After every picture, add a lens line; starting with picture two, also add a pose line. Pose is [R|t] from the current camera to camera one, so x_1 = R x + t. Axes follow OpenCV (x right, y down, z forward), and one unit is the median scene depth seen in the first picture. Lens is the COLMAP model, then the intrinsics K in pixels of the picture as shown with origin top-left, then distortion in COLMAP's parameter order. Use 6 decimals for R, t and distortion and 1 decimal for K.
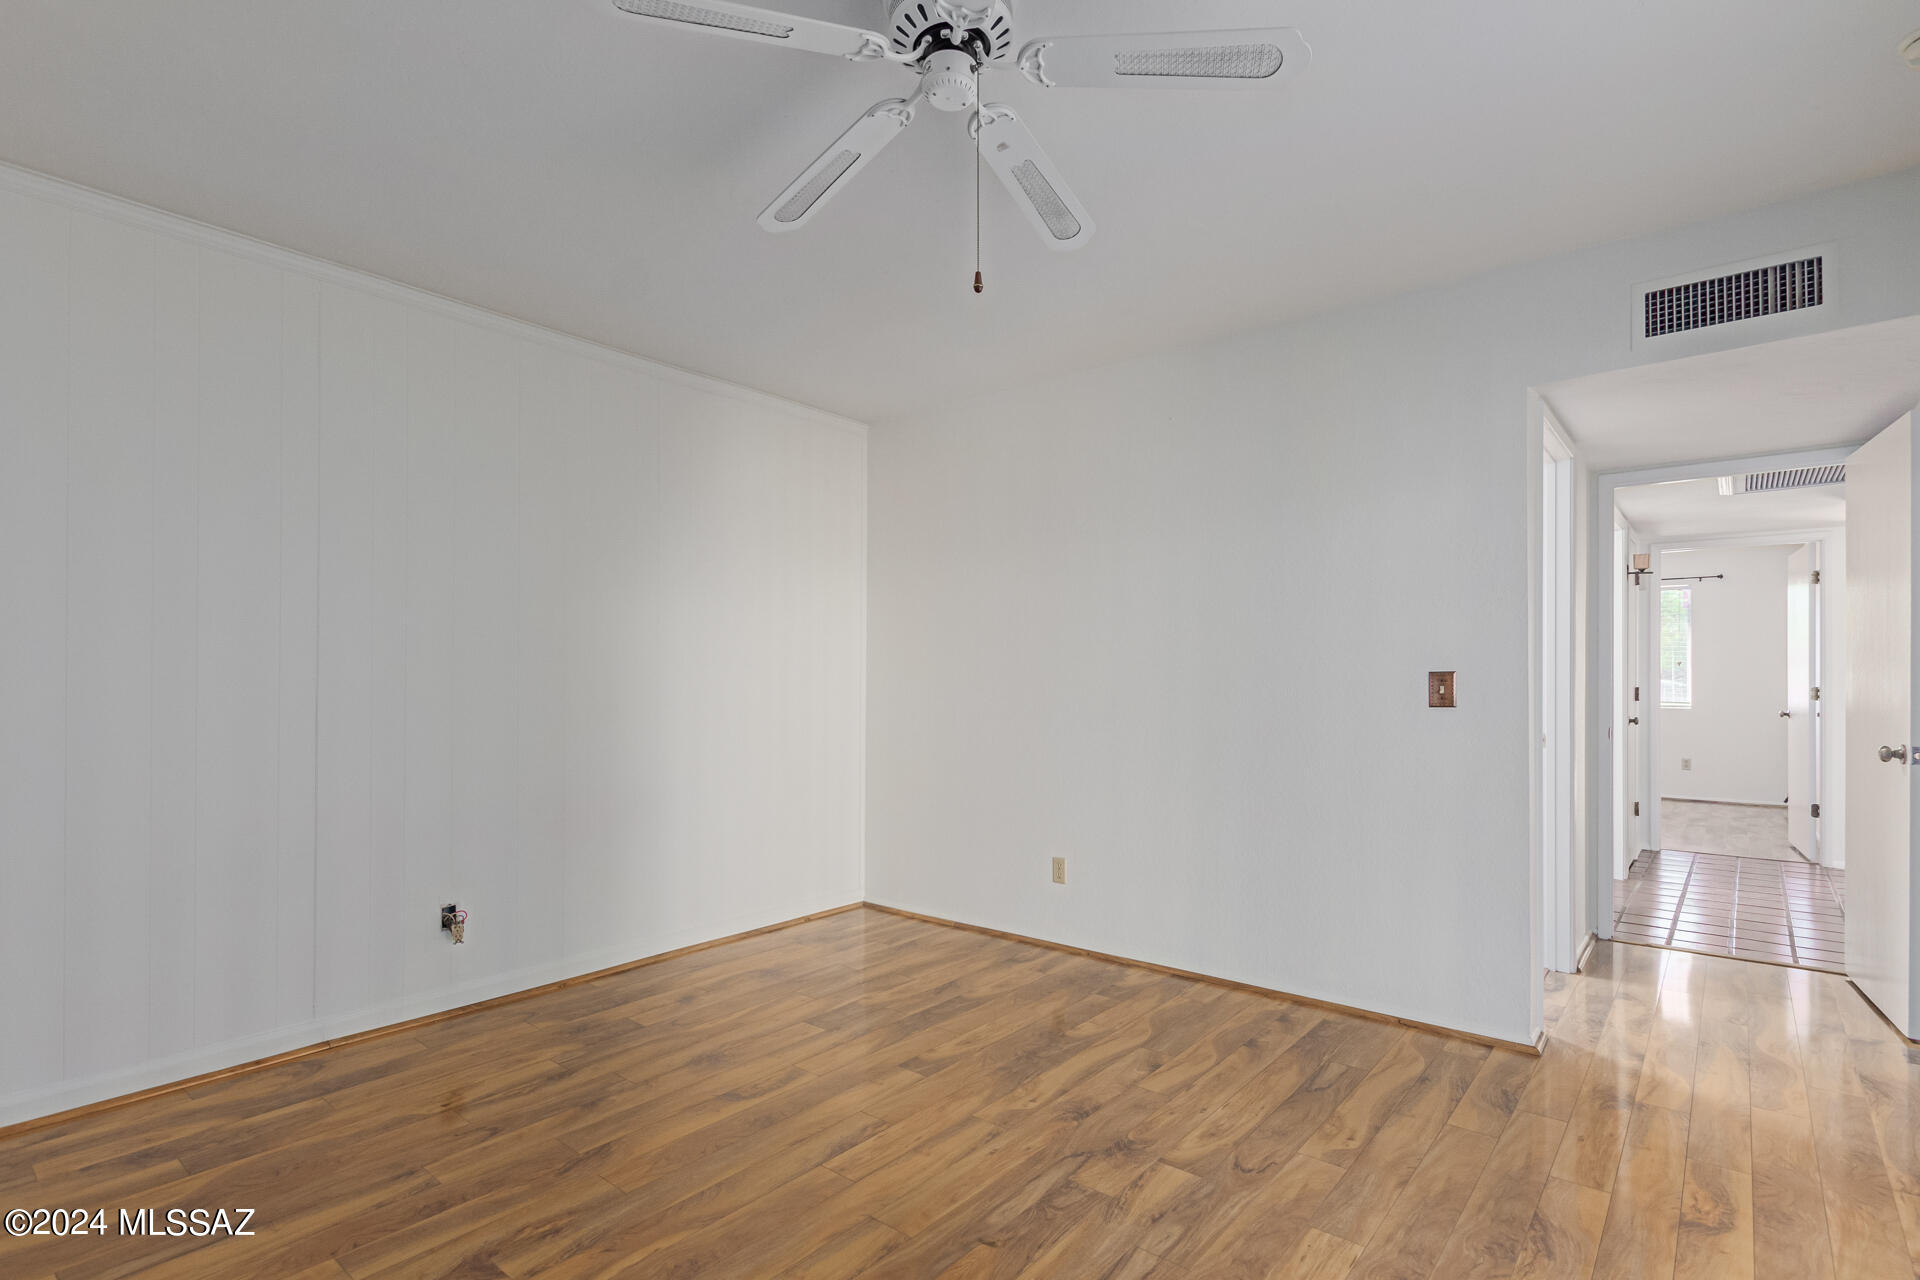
lens RADIAL K [[924.3, 0, 953.8], [0, 924.3, 645.4], [0, 0, 1]] dist [0.009103, -0.000510]
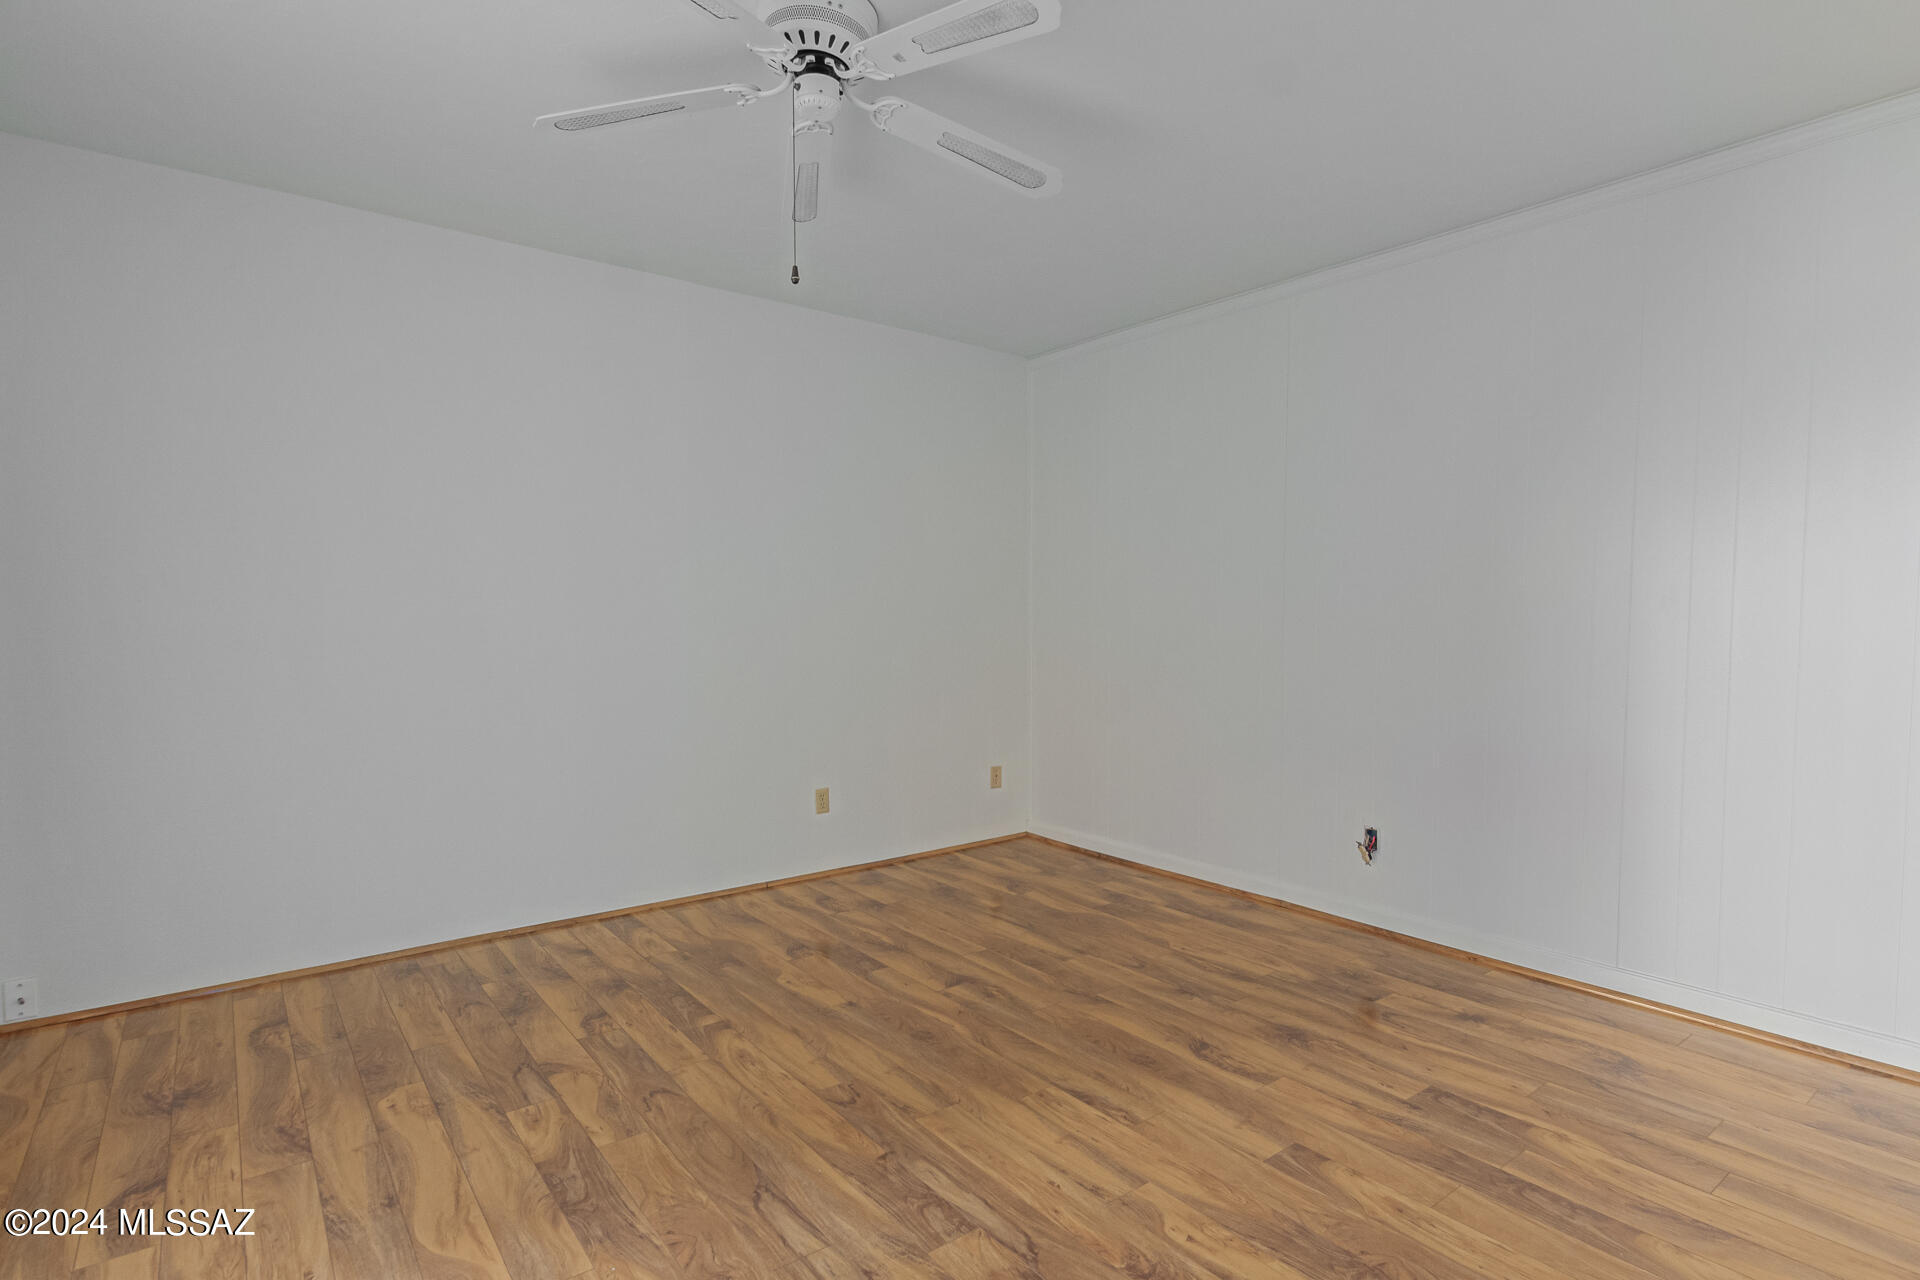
lens RADIAL K [[924.3, 0, 953.8], [0, 924.3, 629.1], [0, 0, 1]] dist [0.009103, -0.000510]
pose [[-0.198010, 0.014468, -0.980093, 0.731900], [0.032994, 0.999423, 0.008087, 0.030953], [0.979645, -0.030736, -0.198373, 0.917130]]
